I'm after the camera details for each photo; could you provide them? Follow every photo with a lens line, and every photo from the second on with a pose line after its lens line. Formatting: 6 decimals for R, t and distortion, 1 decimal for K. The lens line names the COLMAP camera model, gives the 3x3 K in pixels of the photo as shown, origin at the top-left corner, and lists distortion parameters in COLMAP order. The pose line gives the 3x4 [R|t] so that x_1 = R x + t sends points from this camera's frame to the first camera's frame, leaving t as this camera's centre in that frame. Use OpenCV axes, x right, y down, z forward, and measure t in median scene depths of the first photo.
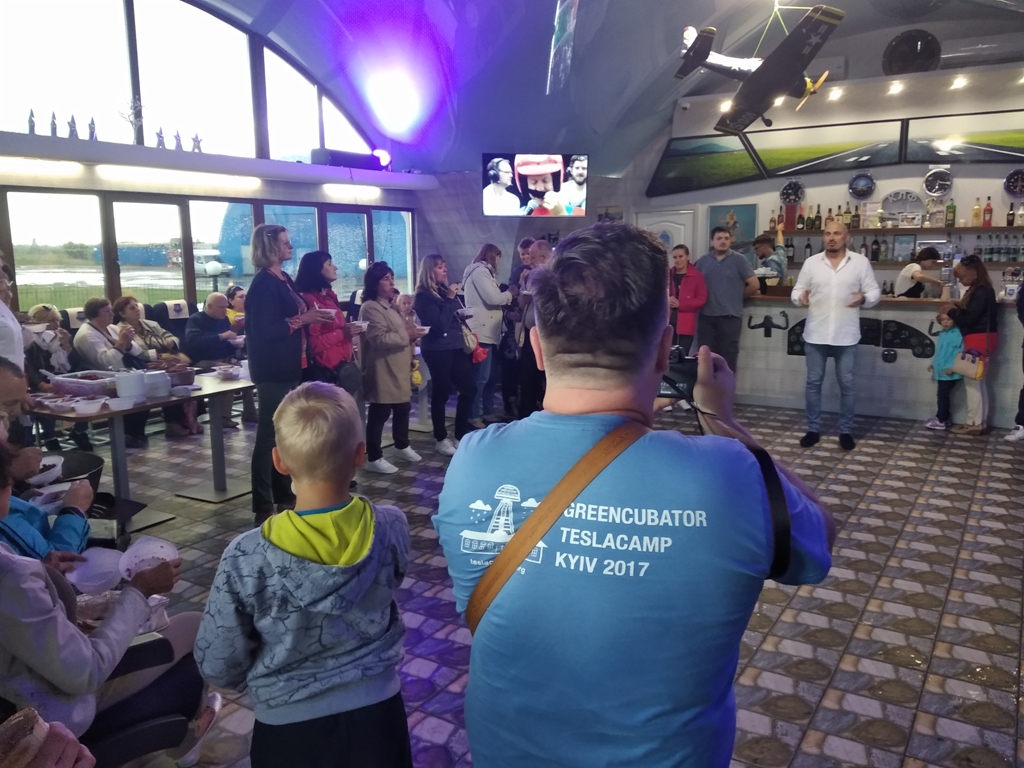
lens RADIAL K [[822.7, 0, 510.2], [0, 822.7, 386.1], [0, 0, 1]] dist [0.019191, -0.039257]
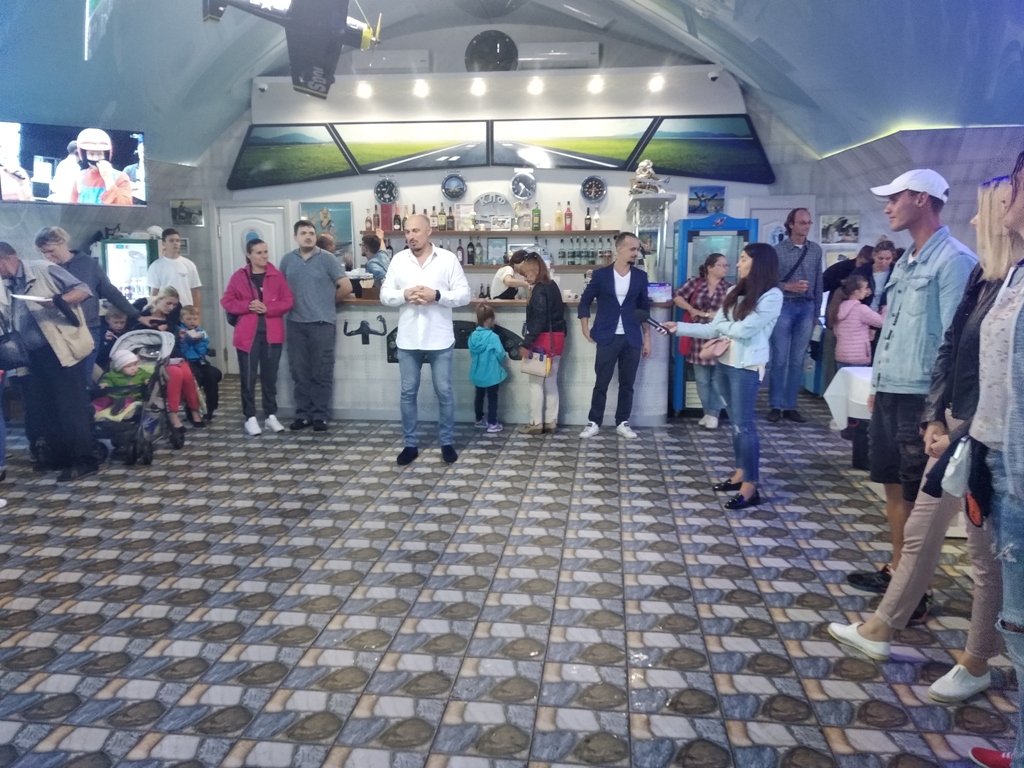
lens RADIAL K [[822.7, 0, 513.5], [0, 822.7, 382.9], [0, 0, 1]] dist [0.019191, -0.039257]
pose [[0.901264, -0.052745, 0.430048, 0.064226], [0.060631, 0.998149, -0.004644, -0.002616], [-0.429007, 0.030259, 0.902794, 0.105955]]
